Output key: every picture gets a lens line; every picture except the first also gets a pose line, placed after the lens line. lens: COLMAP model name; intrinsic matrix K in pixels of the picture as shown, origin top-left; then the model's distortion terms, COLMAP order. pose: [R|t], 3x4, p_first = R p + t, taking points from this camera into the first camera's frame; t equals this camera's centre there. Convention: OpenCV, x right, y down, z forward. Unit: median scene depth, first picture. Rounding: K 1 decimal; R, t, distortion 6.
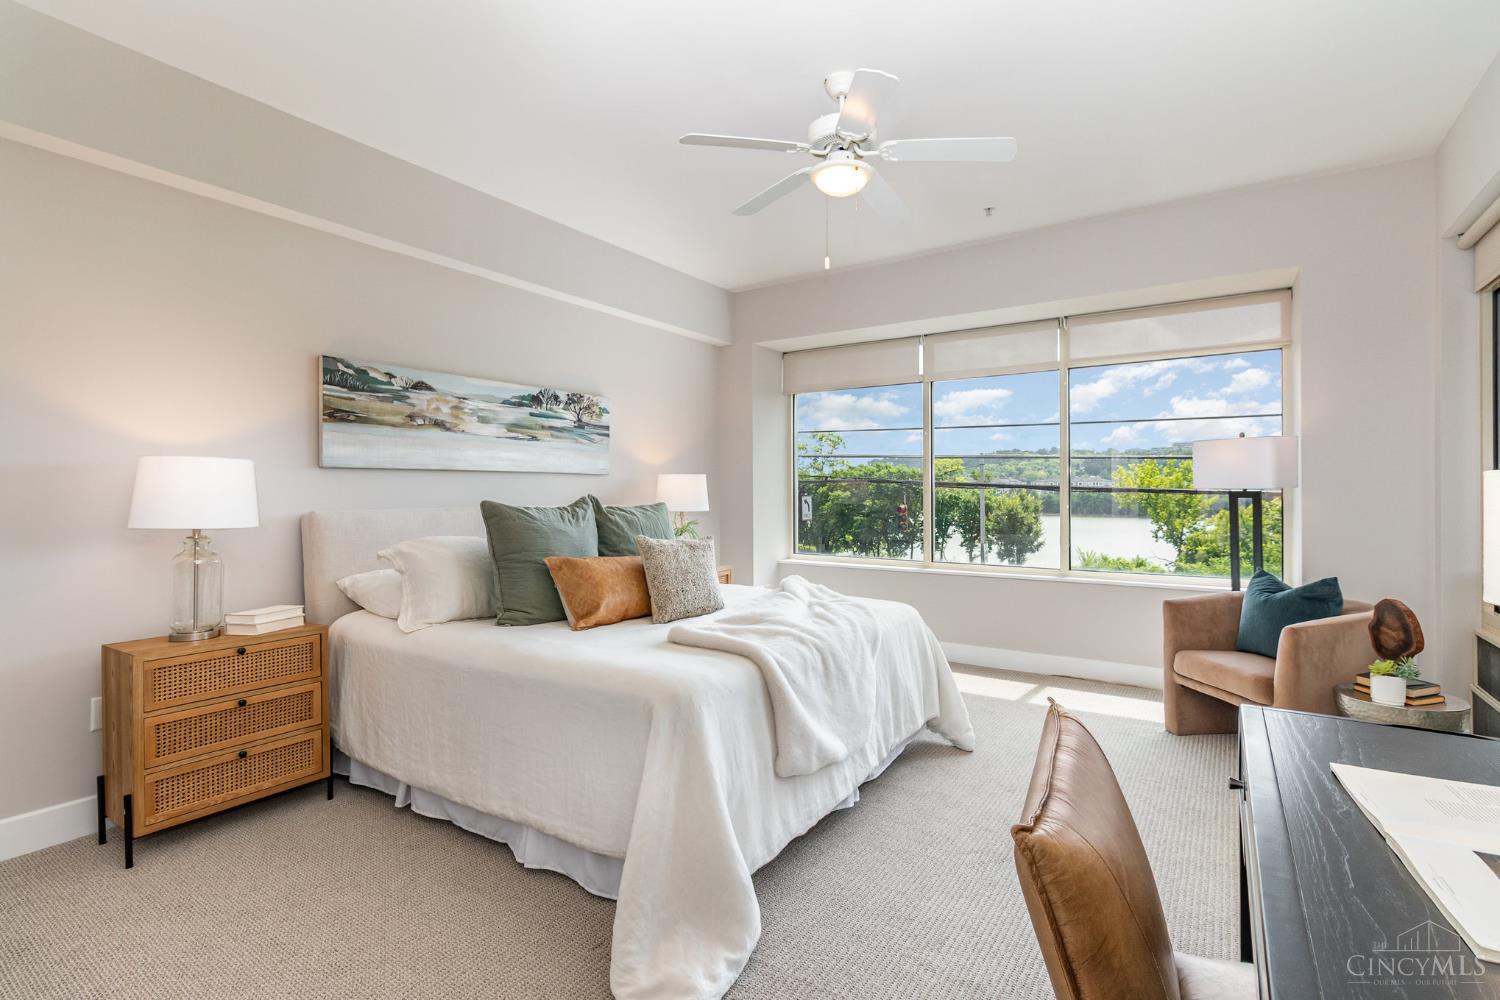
lens RADIAL K [[697.4, 0, 745.8], [0, 697.4, 493.1], [0, 0, 1]] dist [0.001158, 0.000238]
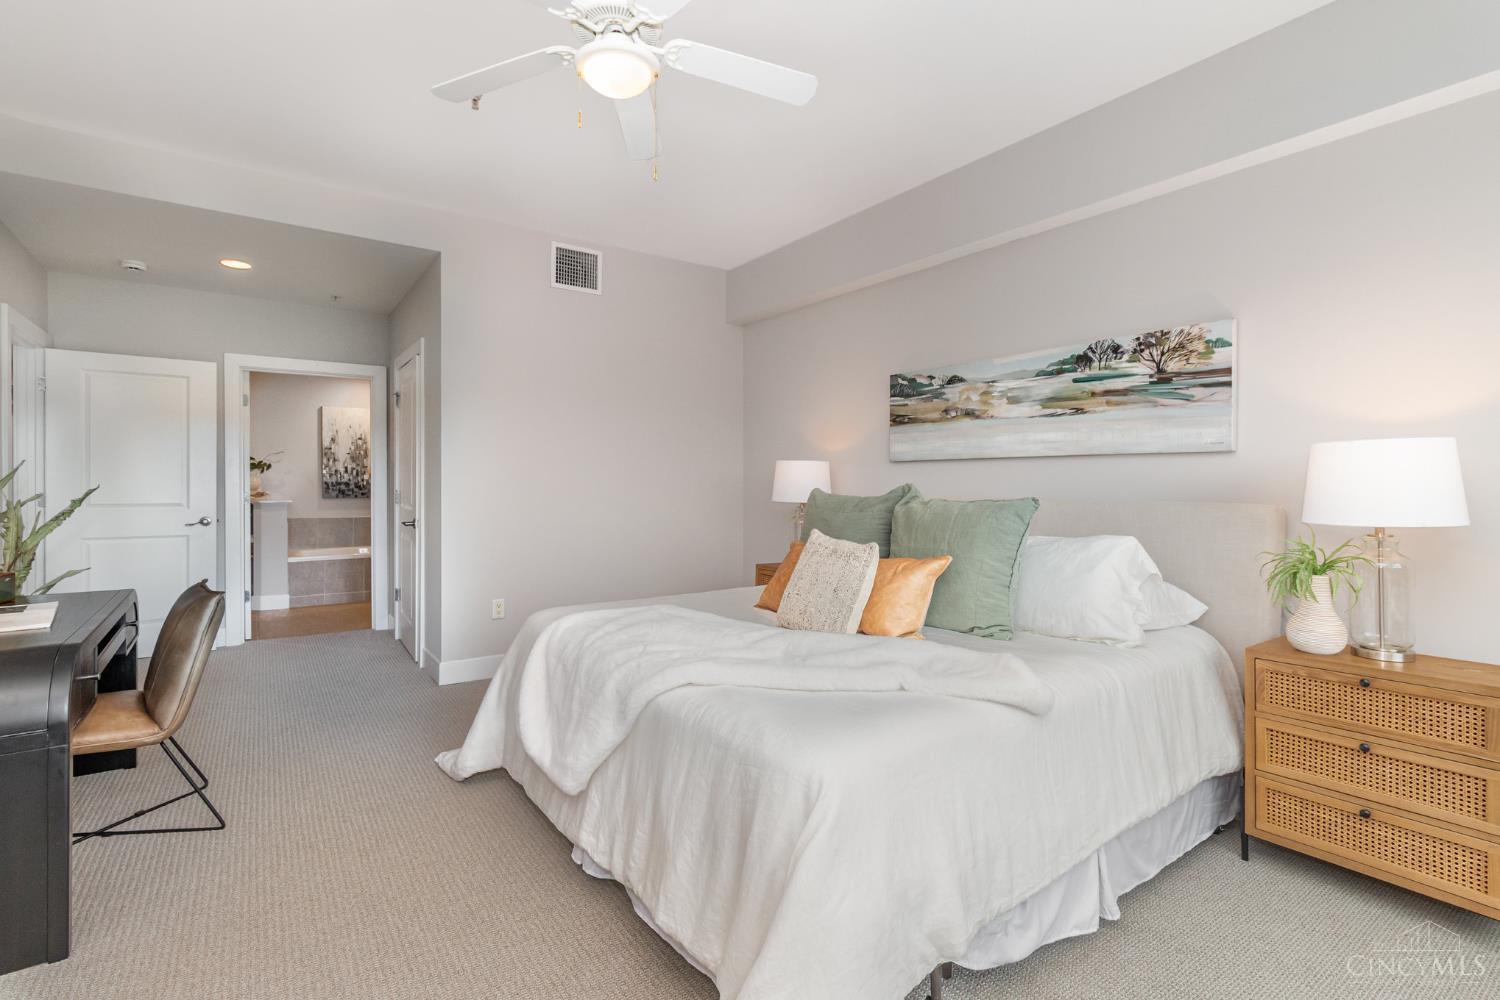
lens RADIAL K [[697.4, 0, 745.0], [0, 697.4, 489.6], [0, 0, 1]] dist [0.001158, 0.000238]
pose [[-0.351991, 0.007474, -0.935974, 0.589808], [-0.009163, 0.999893, 0.011430, 0.002205], [0.935959, 0.012600, -0.351884, 1.008993]]
